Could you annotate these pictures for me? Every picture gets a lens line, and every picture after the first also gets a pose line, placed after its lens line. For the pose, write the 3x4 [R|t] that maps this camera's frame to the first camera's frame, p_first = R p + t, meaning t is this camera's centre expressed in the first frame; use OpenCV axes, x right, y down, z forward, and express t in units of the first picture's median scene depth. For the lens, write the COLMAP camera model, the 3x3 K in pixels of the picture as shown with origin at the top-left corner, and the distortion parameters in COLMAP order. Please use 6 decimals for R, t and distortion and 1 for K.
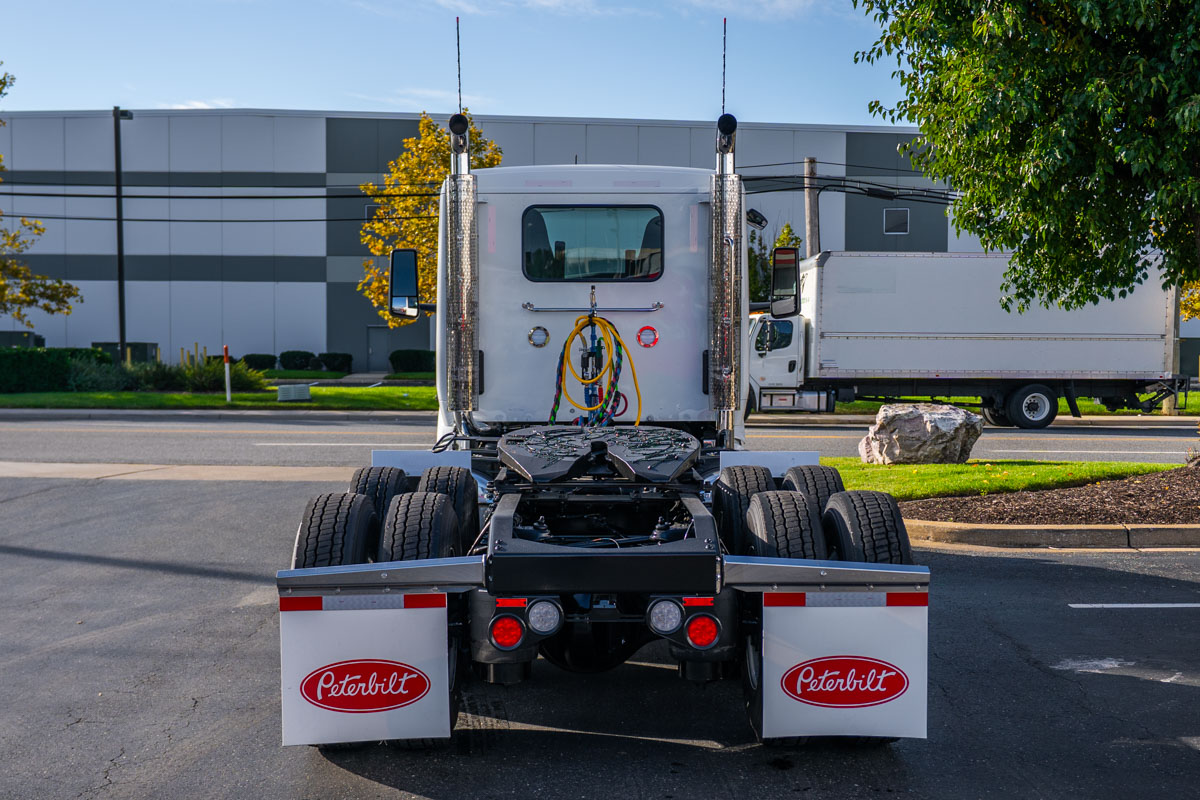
lens RADIAL K [[1511.1, 0, 601.6], [0, 1511.1, 401.3], [0, 0, 1]] dist [0.026256, 0.000000]
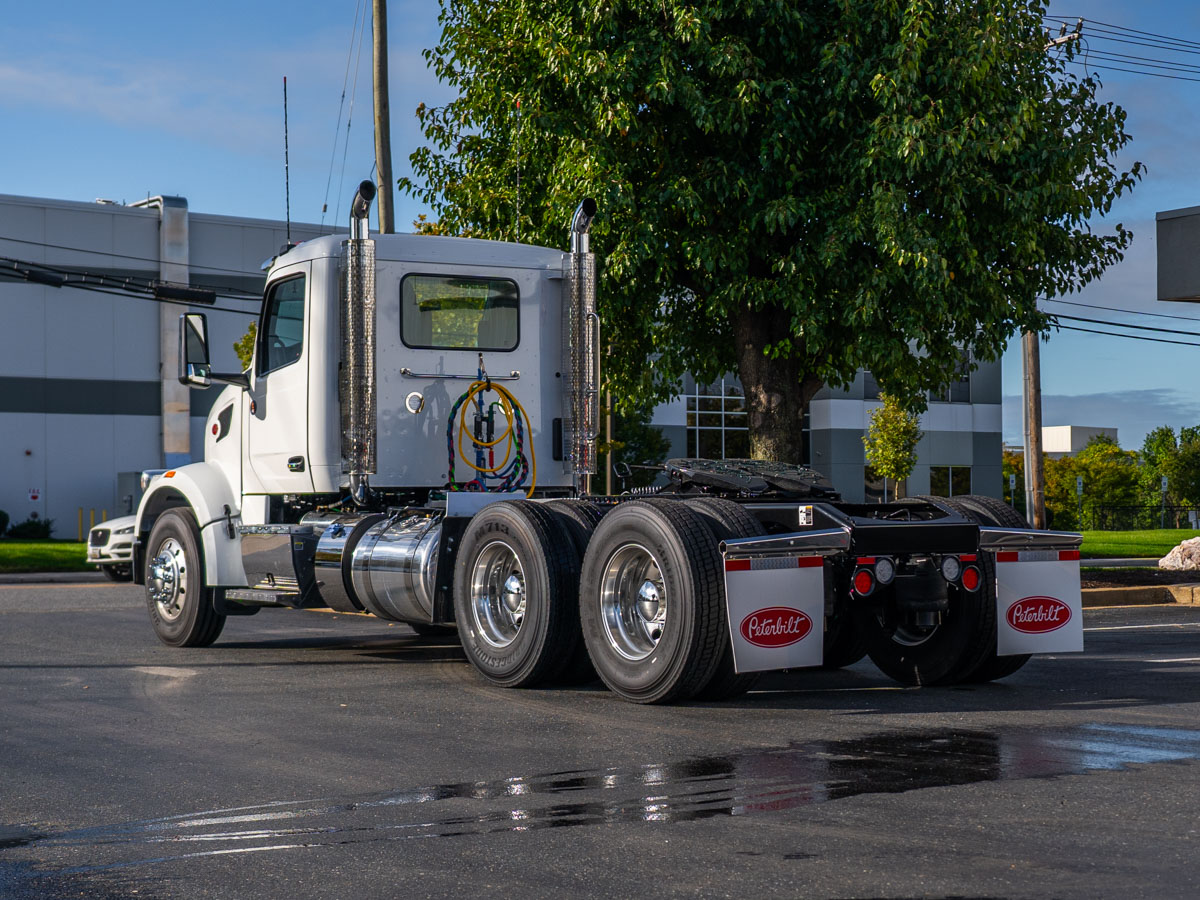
lens RADIAL K [[2181.9, 0, 599.3], [0, 2181.9, 449.9], [0, 0, 1]] dist [0.315107, 0.000000]
pose [[0.843411, 0.003024, 0.537261, -1.316214], [0.030839, 0.998063, -0.054031, 0.130975], [-0.536384, 0.062139, 0.841684, -0.546630]]
